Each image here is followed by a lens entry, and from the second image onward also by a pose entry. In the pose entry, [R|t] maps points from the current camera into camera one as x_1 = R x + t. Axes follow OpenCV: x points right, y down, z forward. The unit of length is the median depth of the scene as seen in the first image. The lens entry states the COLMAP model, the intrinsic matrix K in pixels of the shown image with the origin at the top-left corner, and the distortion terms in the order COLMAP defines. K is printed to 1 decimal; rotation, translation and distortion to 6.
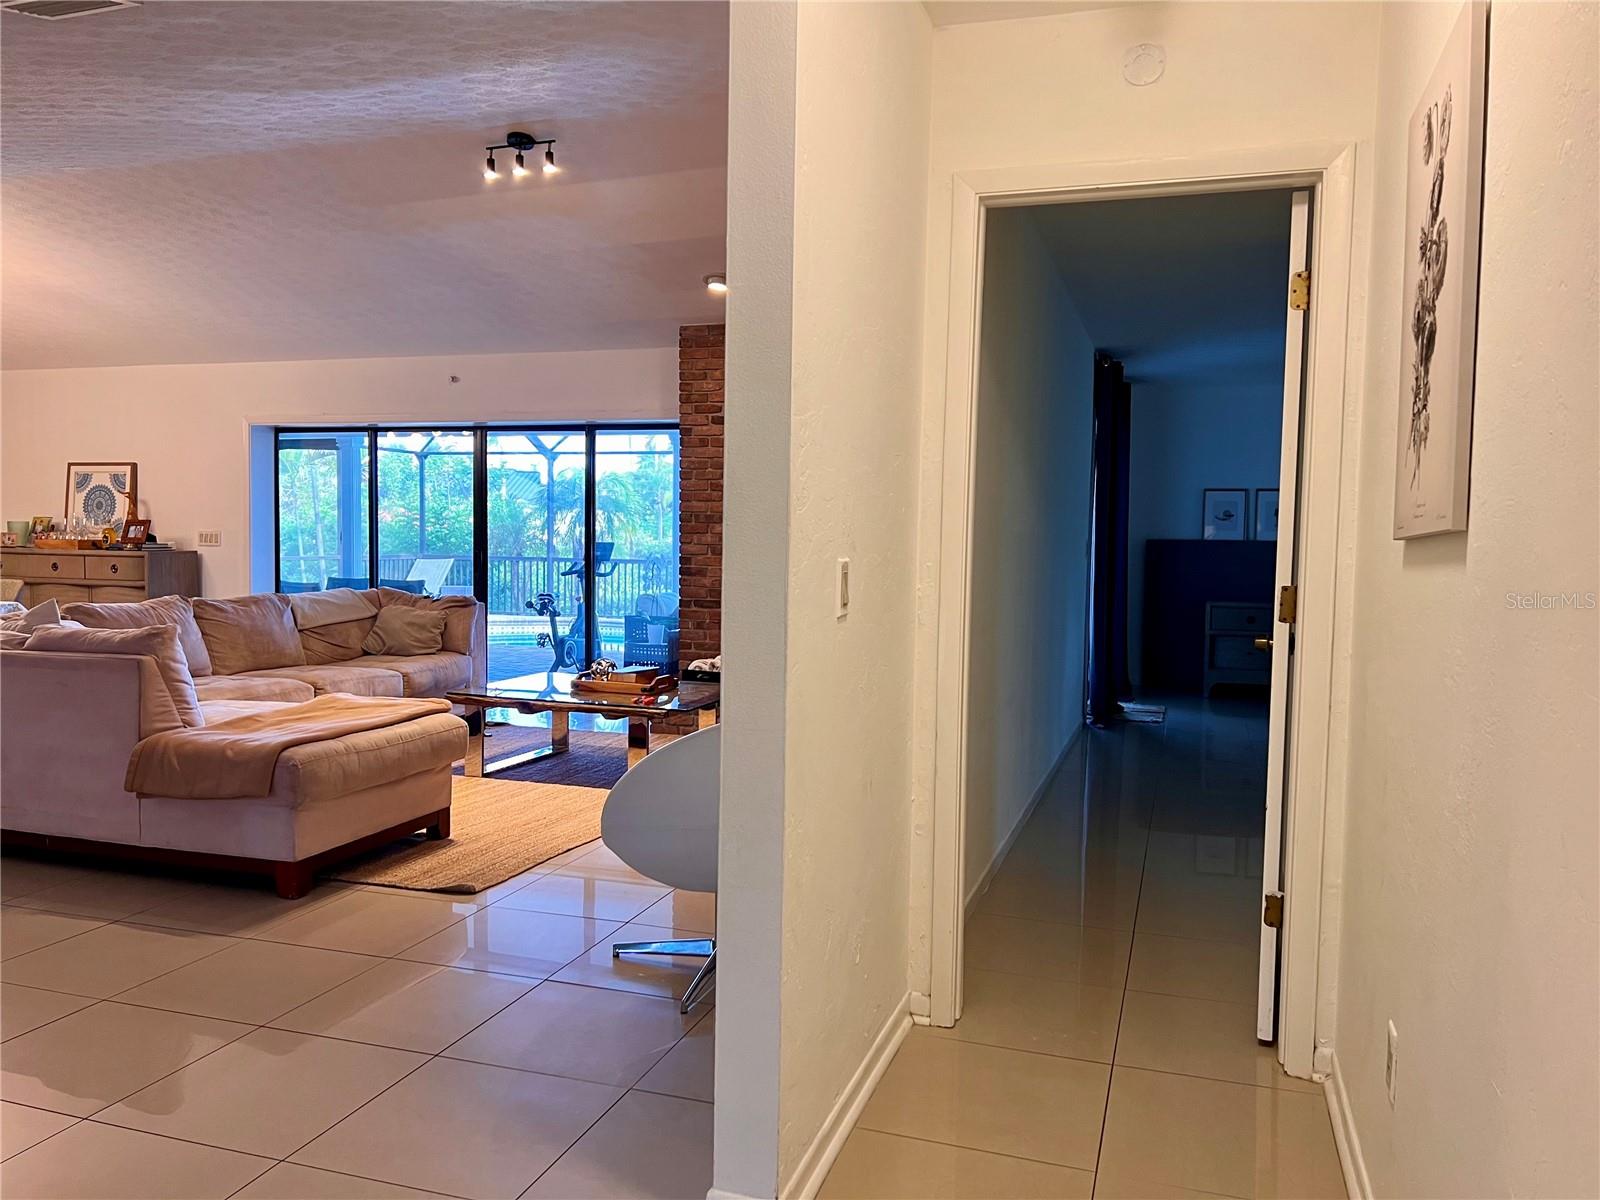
lens RADIAL K [[1189.0, 0, 806.8], [0, 1189.0, 605.3], [0, 0, 1]] dist [0.050311, -0.061207]
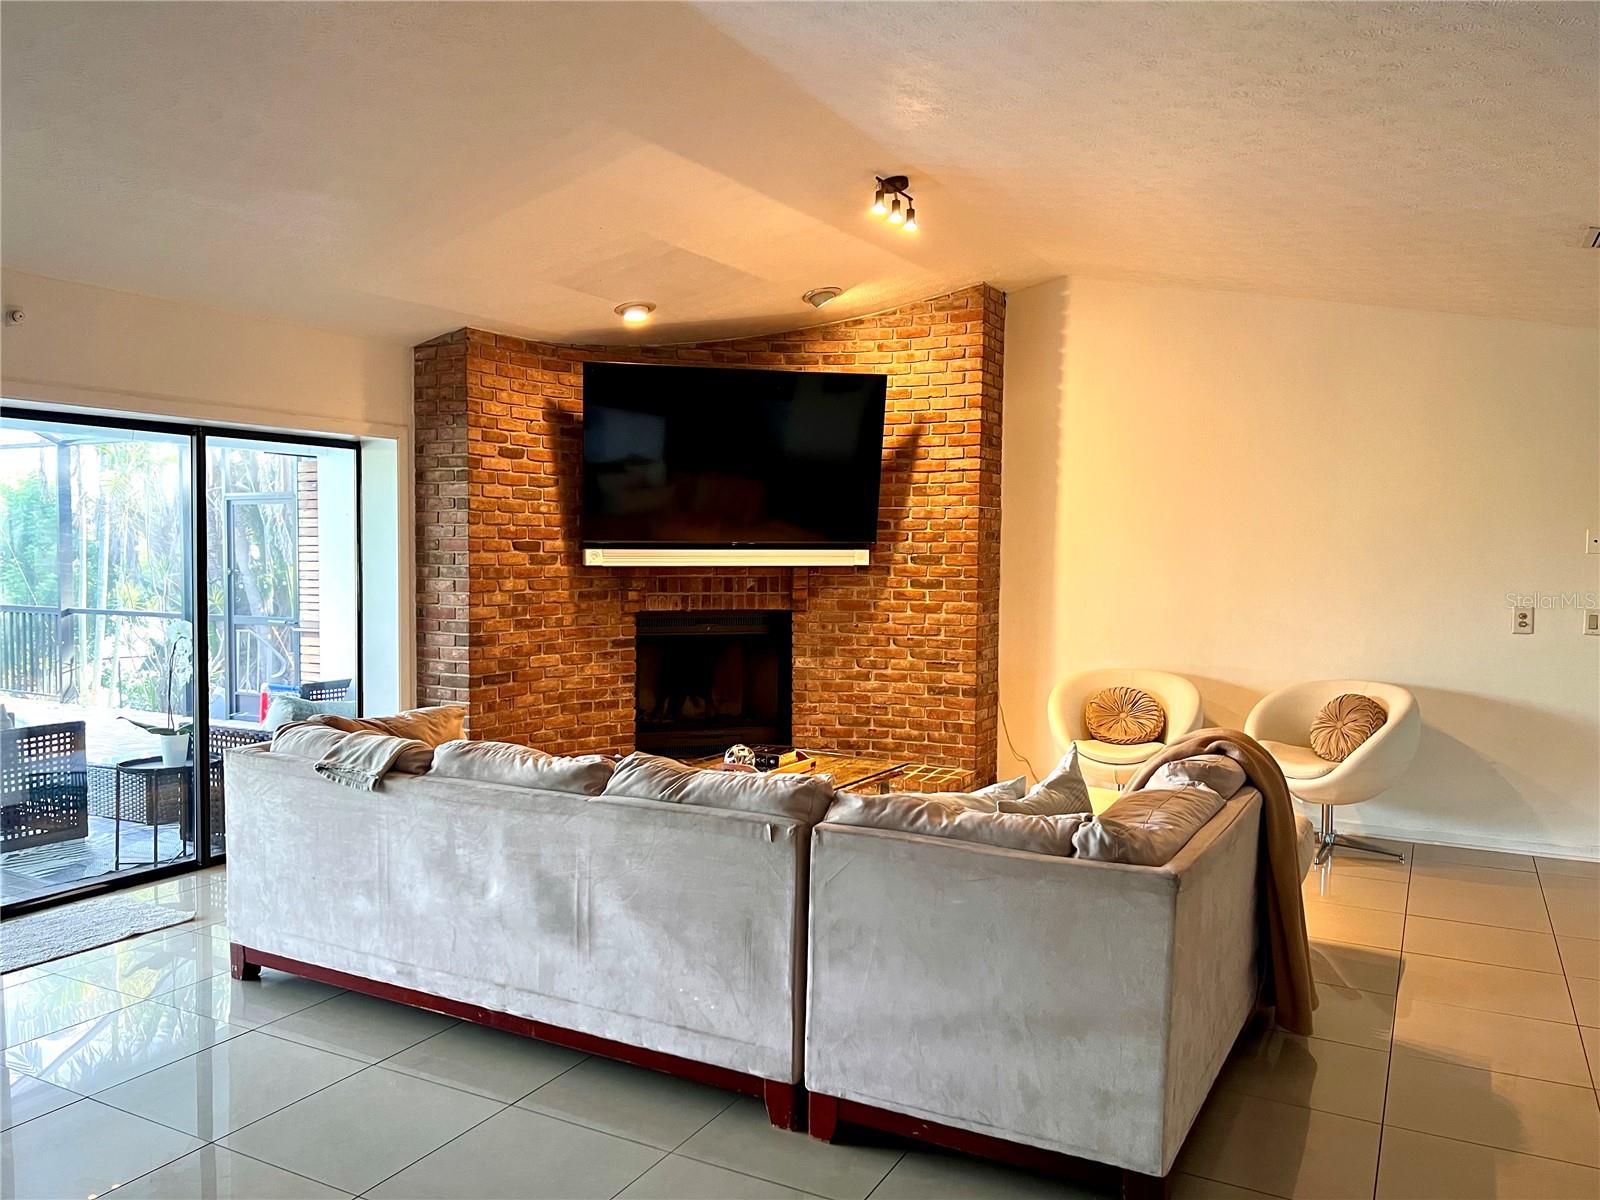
lens RADIAL K [[1189.0, 0, 789.6], [0, 1189.0, 611.1], [0, 0, 1]] dist [0.050311, -0.061207]
pose [[0.155718, -0.075425, 0.984918, -0.845858], [0.060759, 0.995924, 0.066662, -0.088770], [-0.985931, 0.049463, 0.159666, 0.674682]]
